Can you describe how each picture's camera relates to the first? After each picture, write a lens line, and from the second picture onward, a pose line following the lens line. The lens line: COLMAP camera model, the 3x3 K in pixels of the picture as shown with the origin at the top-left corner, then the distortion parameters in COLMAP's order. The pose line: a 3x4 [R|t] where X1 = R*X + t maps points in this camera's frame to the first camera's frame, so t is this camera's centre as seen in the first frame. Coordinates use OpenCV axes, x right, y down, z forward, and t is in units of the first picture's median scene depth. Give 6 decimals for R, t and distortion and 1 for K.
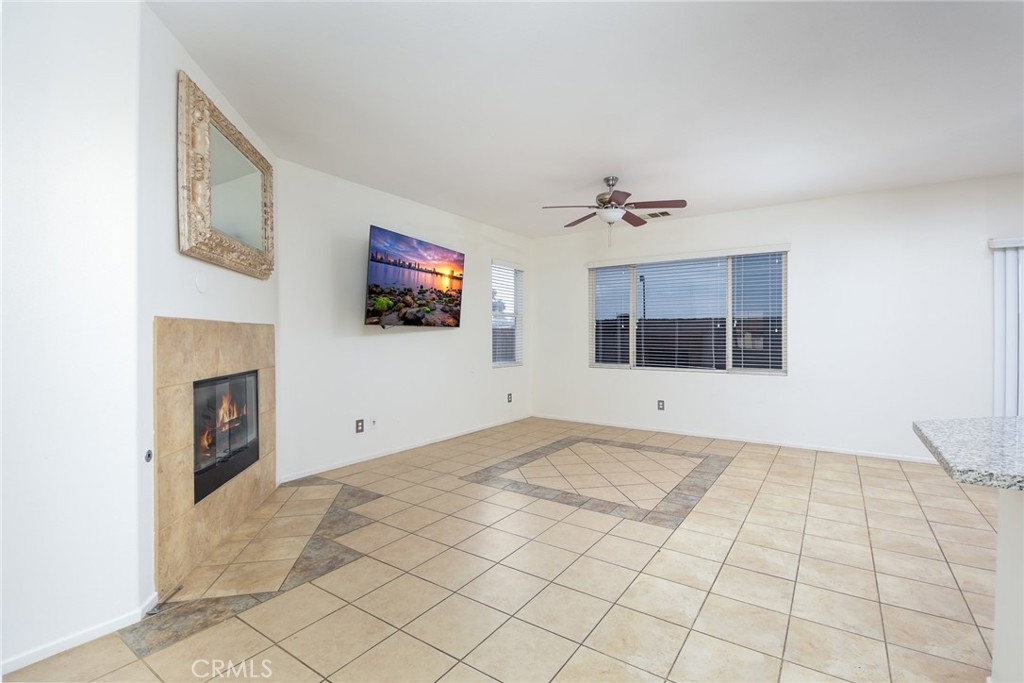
lens RADIAL K [[455.8, 0, 498.0], [0, 455.8, 361.3], [0, 0, 1]] dist [-0.002026, -0.015413]
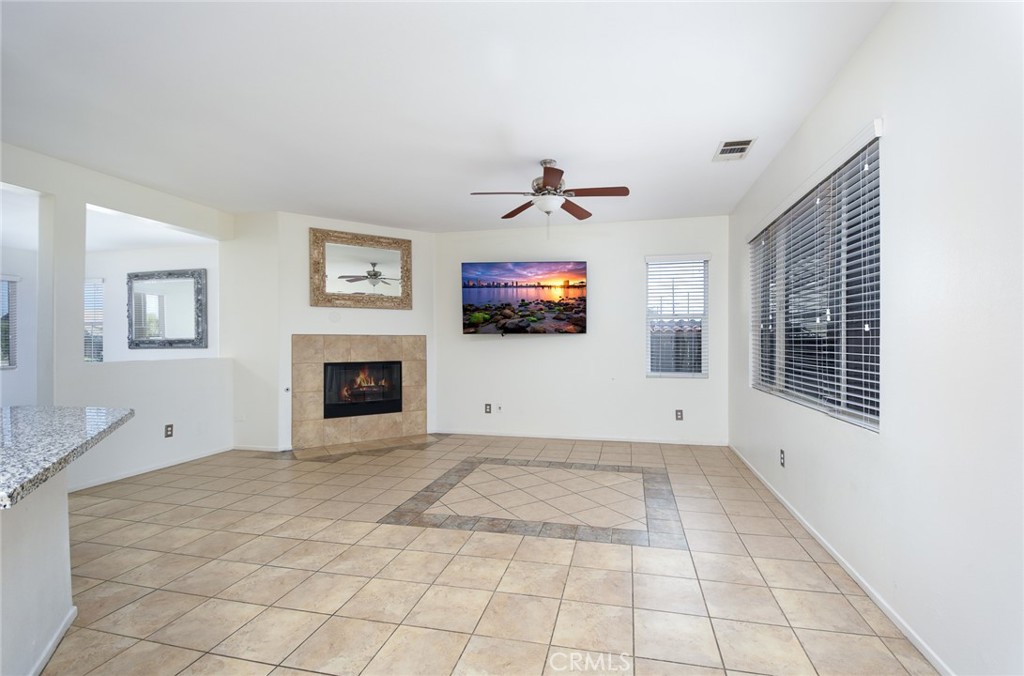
lens RADIAL K [[455.9, 0, 521.1], [0, 455.9, 345.8], [0, 0, 1]] dist [0.033314, -0.031856]
pose [[0.391215, 0.011752, -0.920224, 1.021234], [-0.048803, 0.998776, -0.007993, -0.037356], [0.919004, 0.048037, 0.391310, 0.585655]]
